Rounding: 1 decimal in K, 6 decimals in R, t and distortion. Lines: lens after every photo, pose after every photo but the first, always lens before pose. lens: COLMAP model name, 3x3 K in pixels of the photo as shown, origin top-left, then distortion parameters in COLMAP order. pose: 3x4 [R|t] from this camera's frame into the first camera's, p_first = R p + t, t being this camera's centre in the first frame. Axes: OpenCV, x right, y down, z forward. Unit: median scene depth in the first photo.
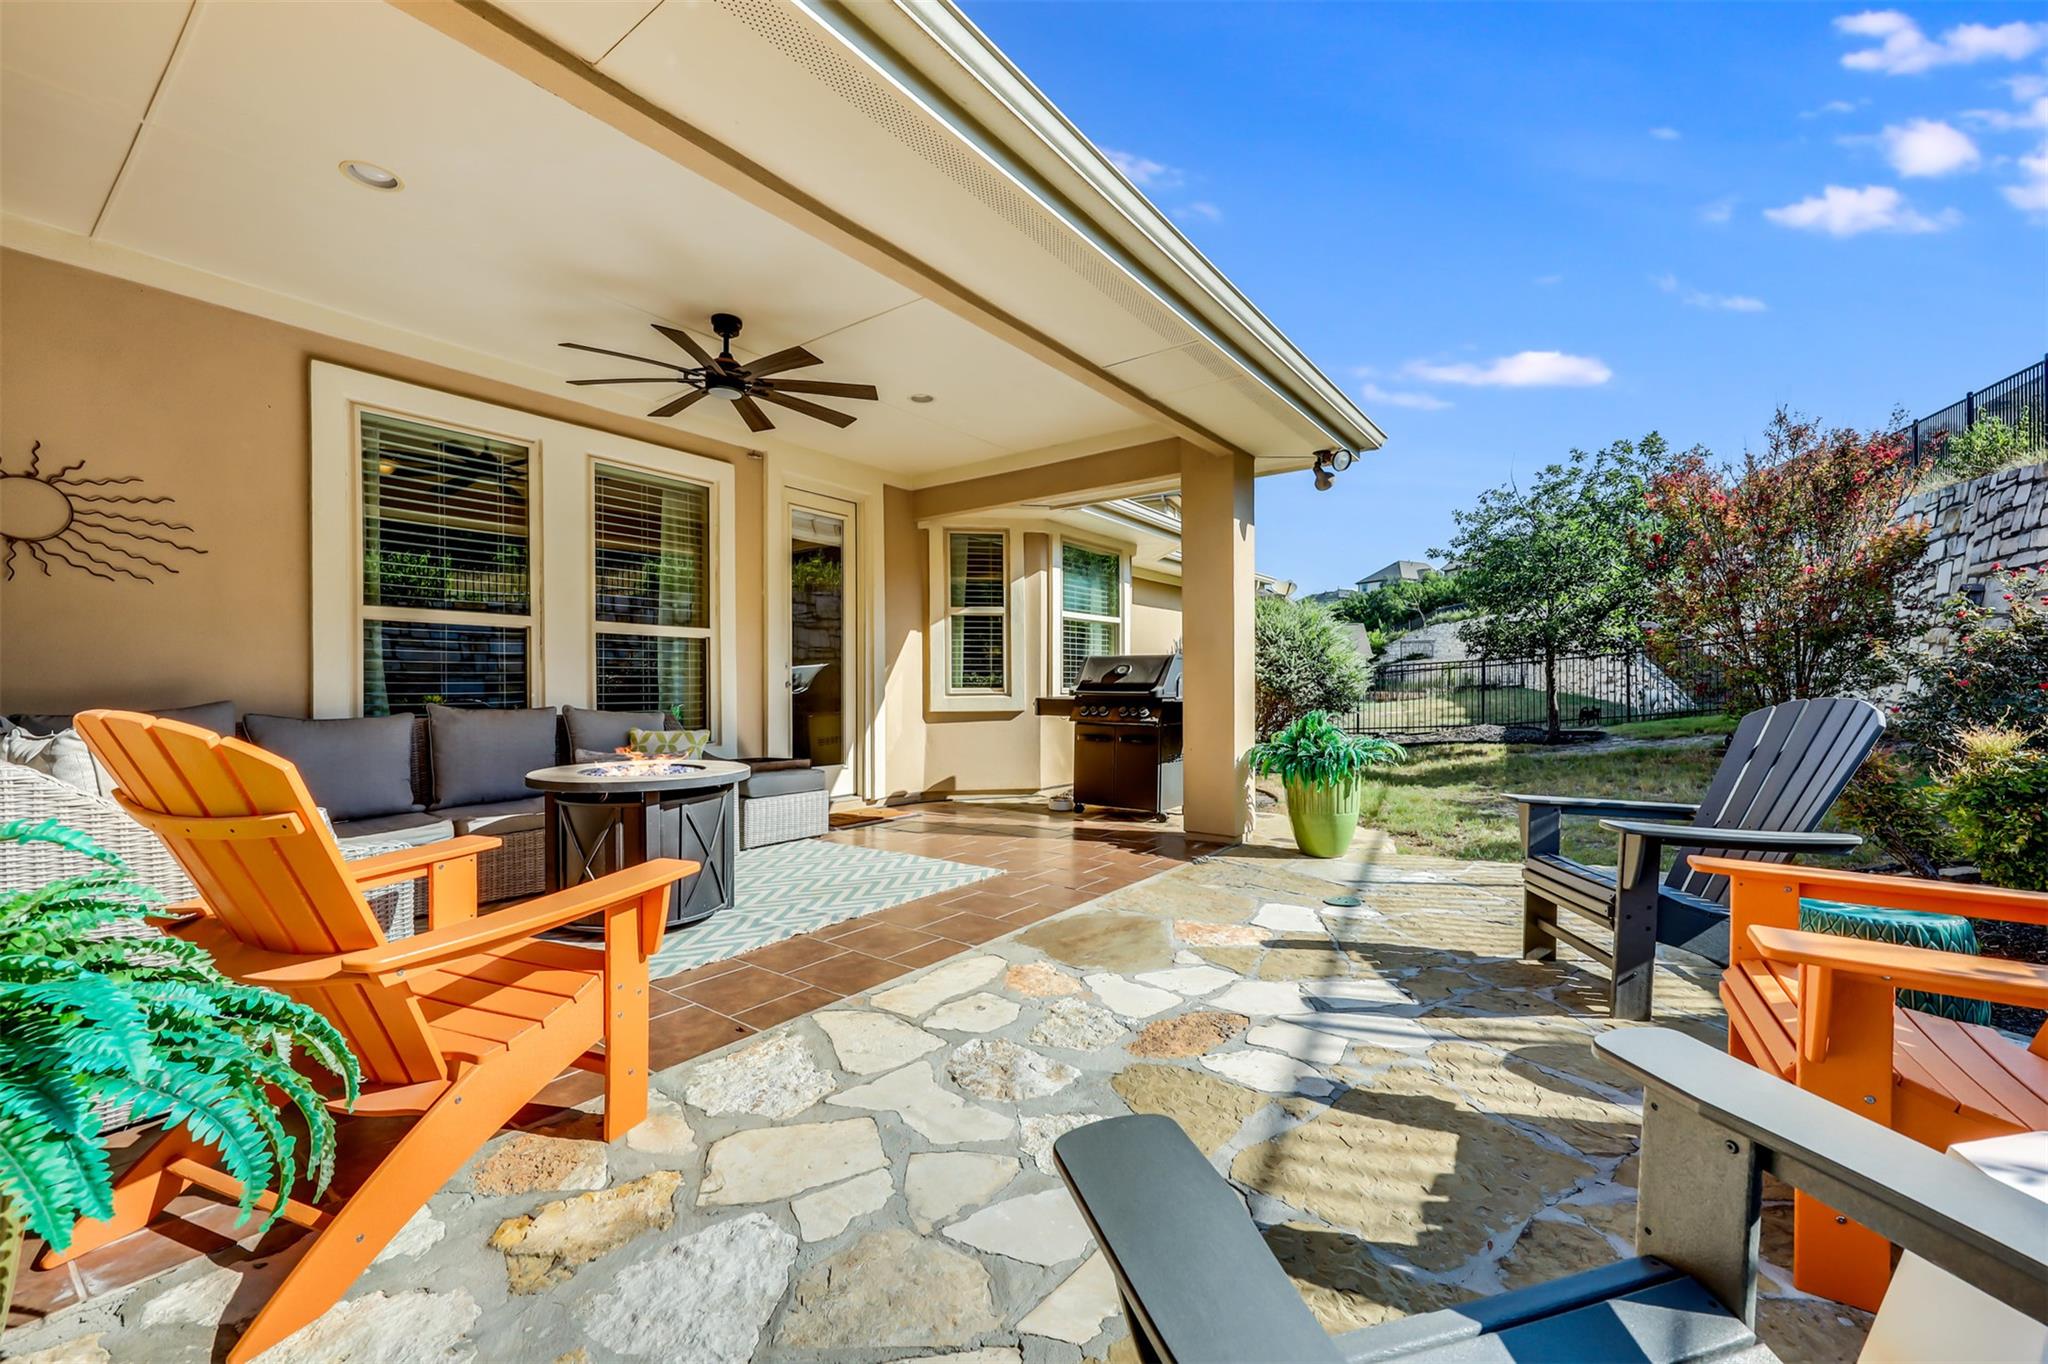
lens RADIAL K [[880.3, 0, 977.4], [0, 880.3, 673.9], [0, 0, 1]] dist [-0.000732, 0.000115]
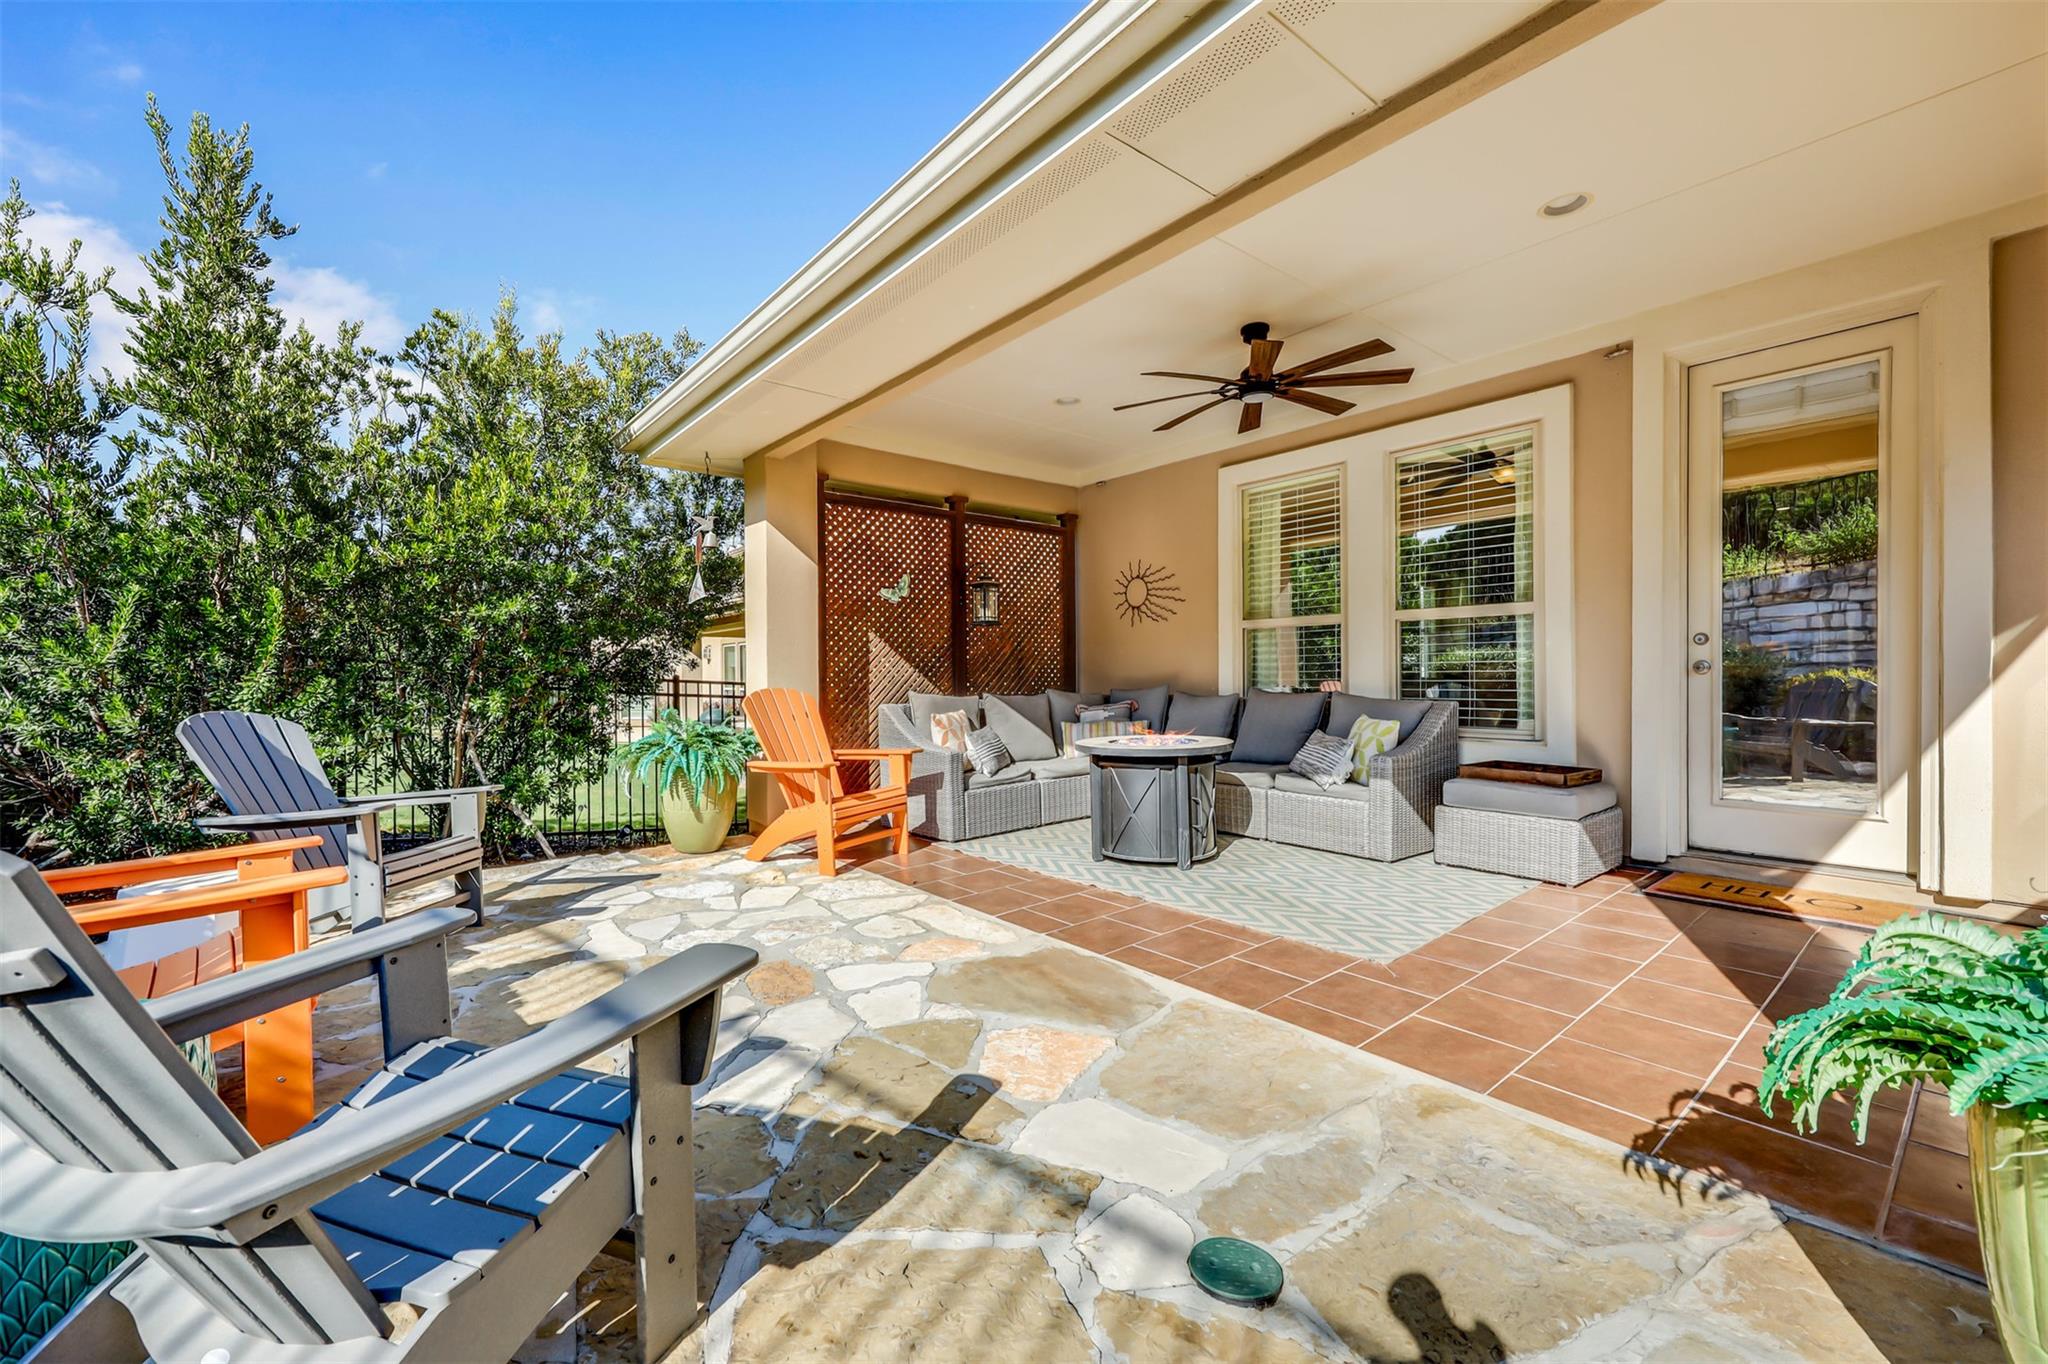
lens RADIAL K [[825.9, 0, 1014.9], [0, 825.9, 681.9], [0, 0, 1]] dist [0.000158, 0.000029]
pose [[-0.248805, 0.013388, -0.968461, 0.887594], [0.024901, 0.999662, 0.007422, 0.006288], [0.968233, -0.022269, -0.249054, 1.150924]]
